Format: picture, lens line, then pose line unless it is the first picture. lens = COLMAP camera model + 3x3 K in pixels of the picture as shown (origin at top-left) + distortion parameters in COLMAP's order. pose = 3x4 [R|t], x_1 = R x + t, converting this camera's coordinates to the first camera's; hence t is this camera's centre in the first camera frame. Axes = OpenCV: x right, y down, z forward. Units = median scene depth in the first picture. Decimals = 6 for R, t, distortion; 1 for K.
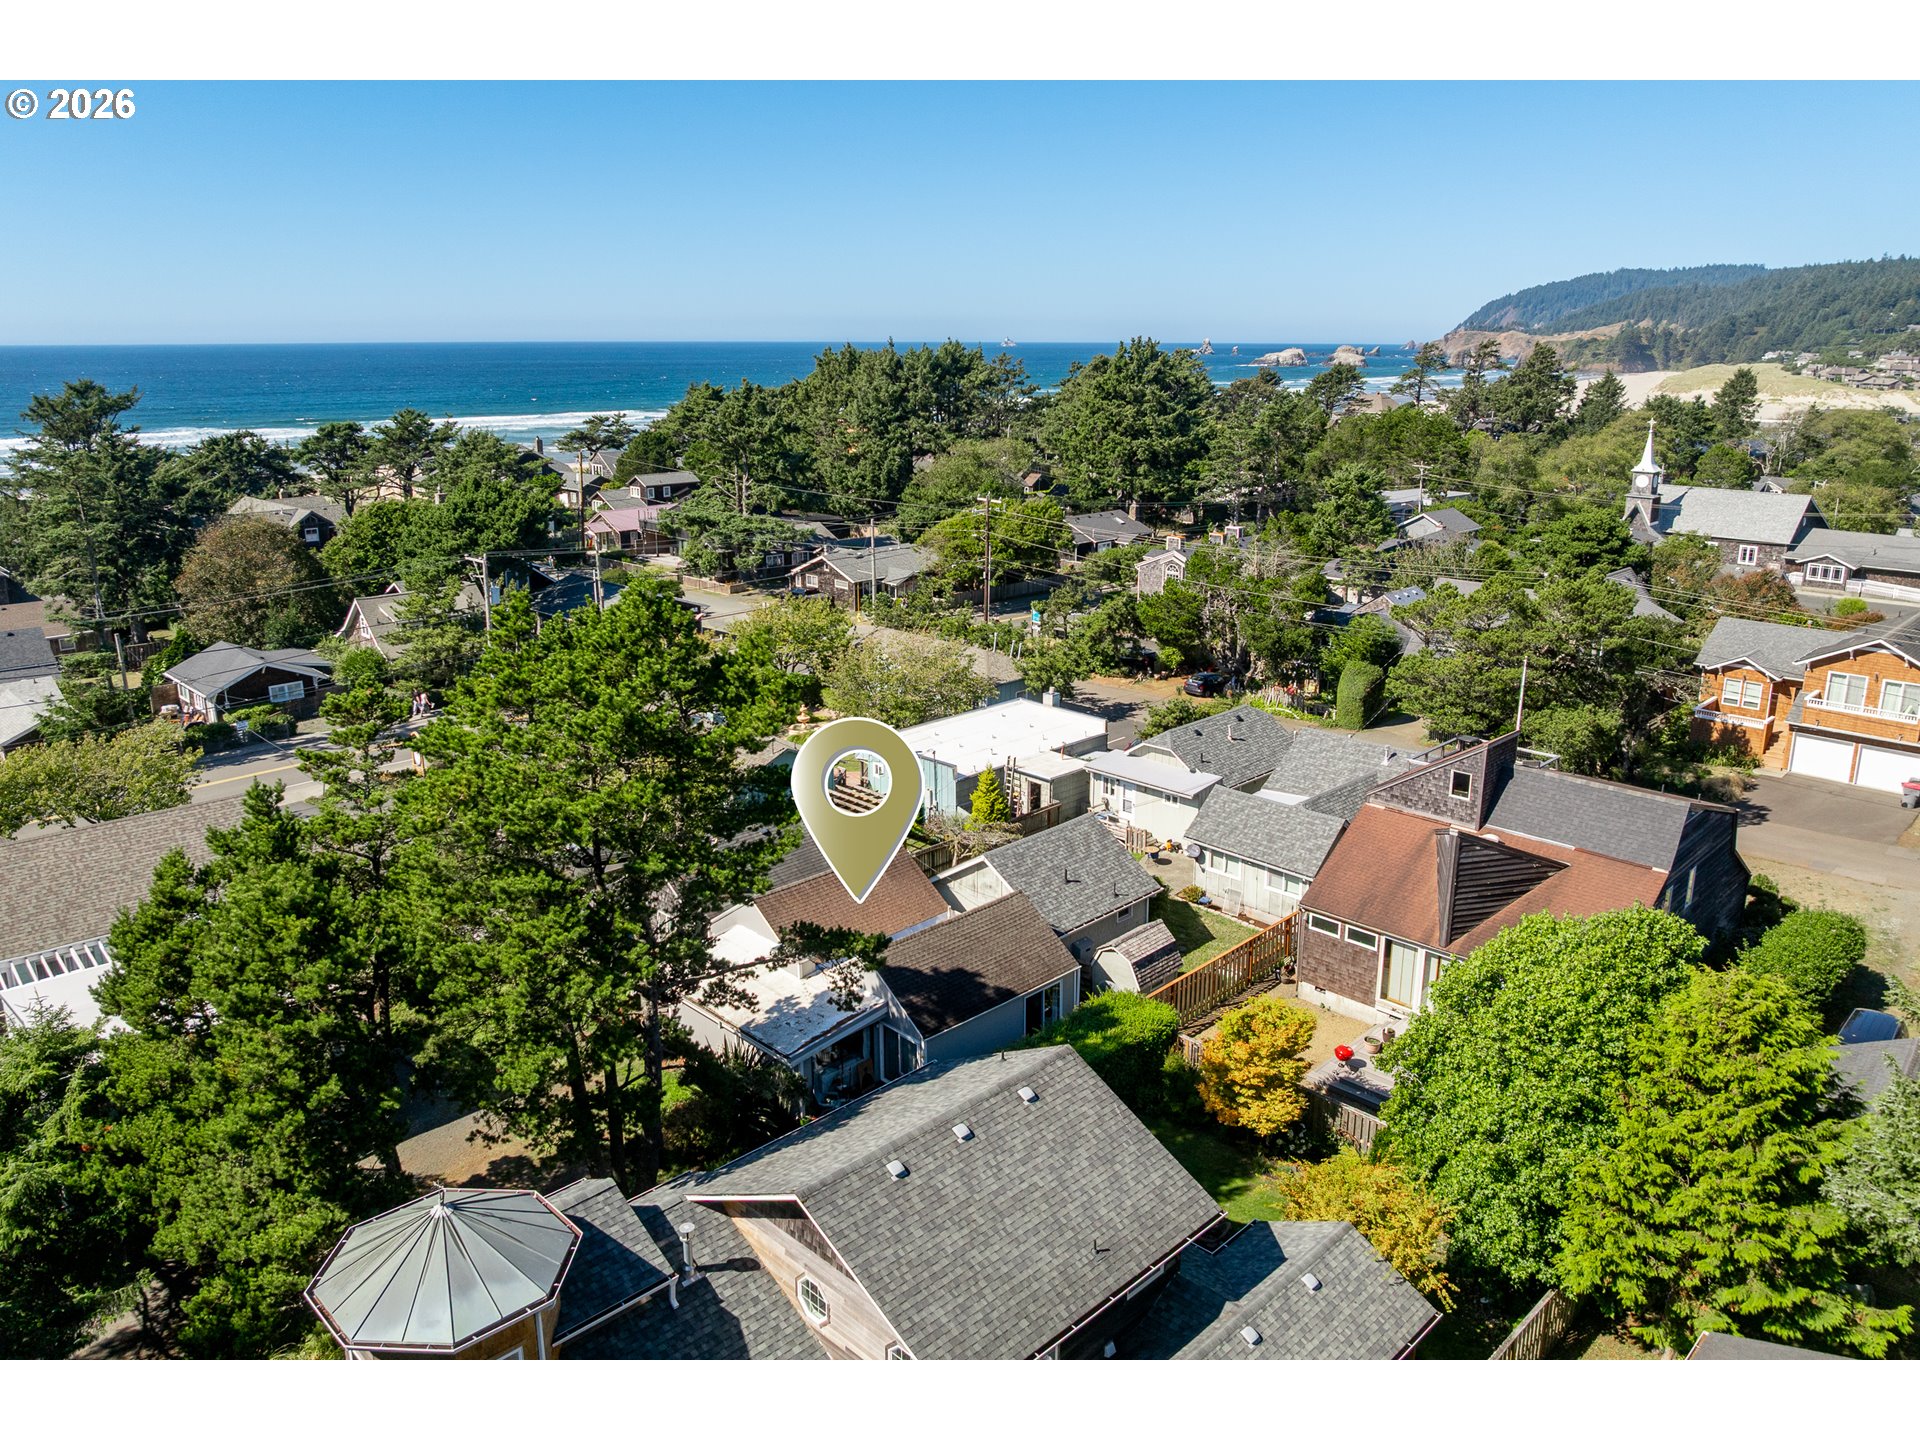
lens RADIAL K [[1367.7, 0, 963.7], [0, 1367.7, 714.9], [0, 0, 1]] dist [-0.023288, -0.010285]
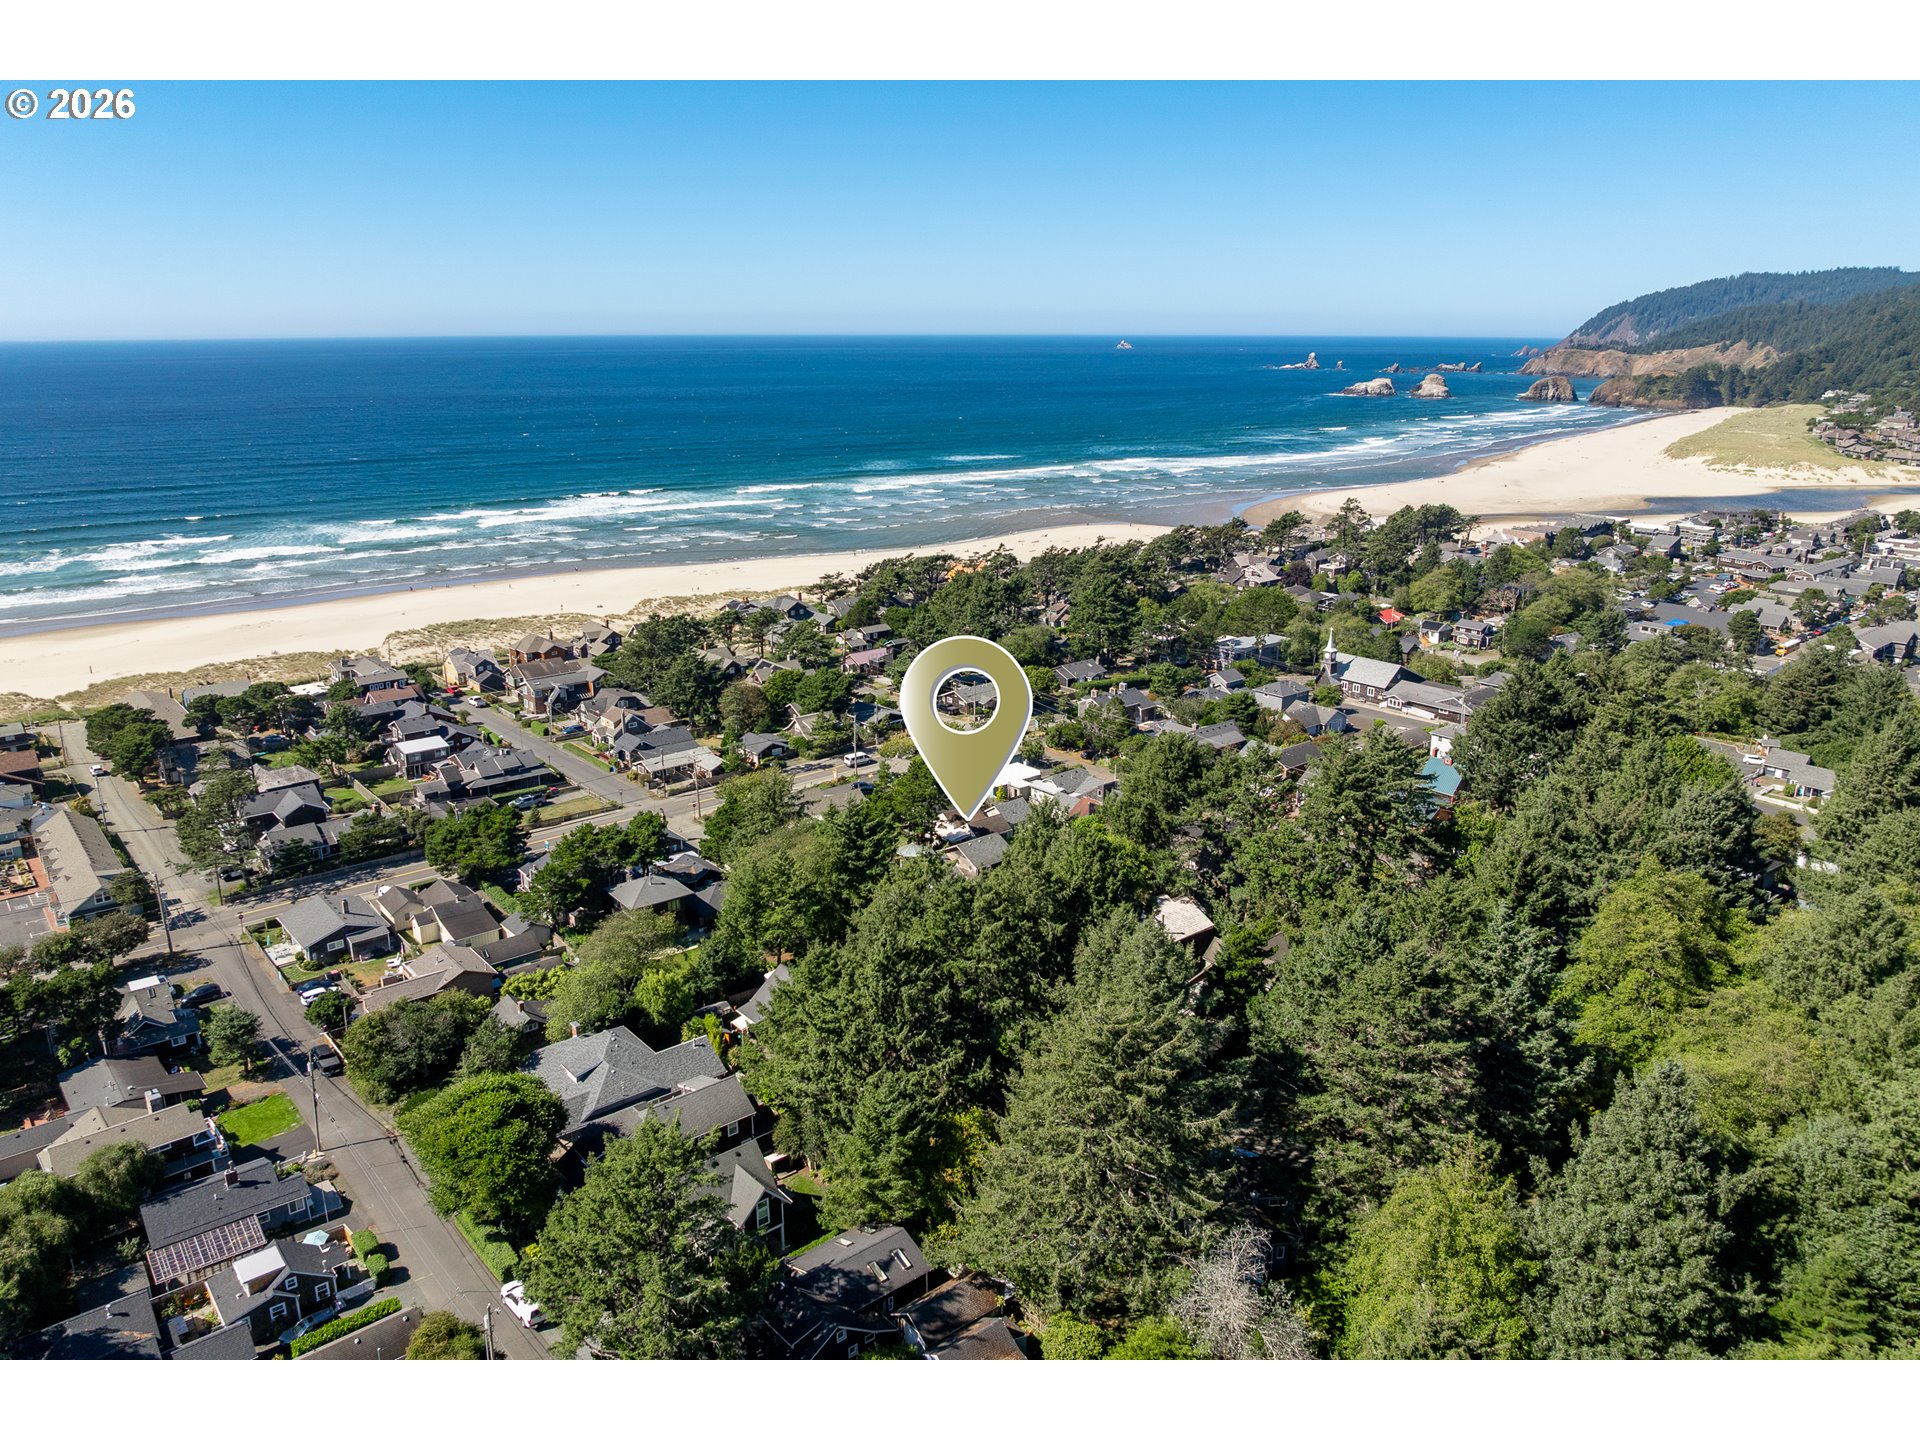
lens RADIAL K [[1367.7, 0, 958.9], [0, 1367.7, 718.4], [0, 0, 1]] dist [-0.023288, -0.010285]
pose [[0.996252, 0.021159, -0.083870, 0.093965], [-0.020402, 0.999743, 0.009866, -0.079568], [0.084058, -0.008118, 0.996428, -1.226658]]
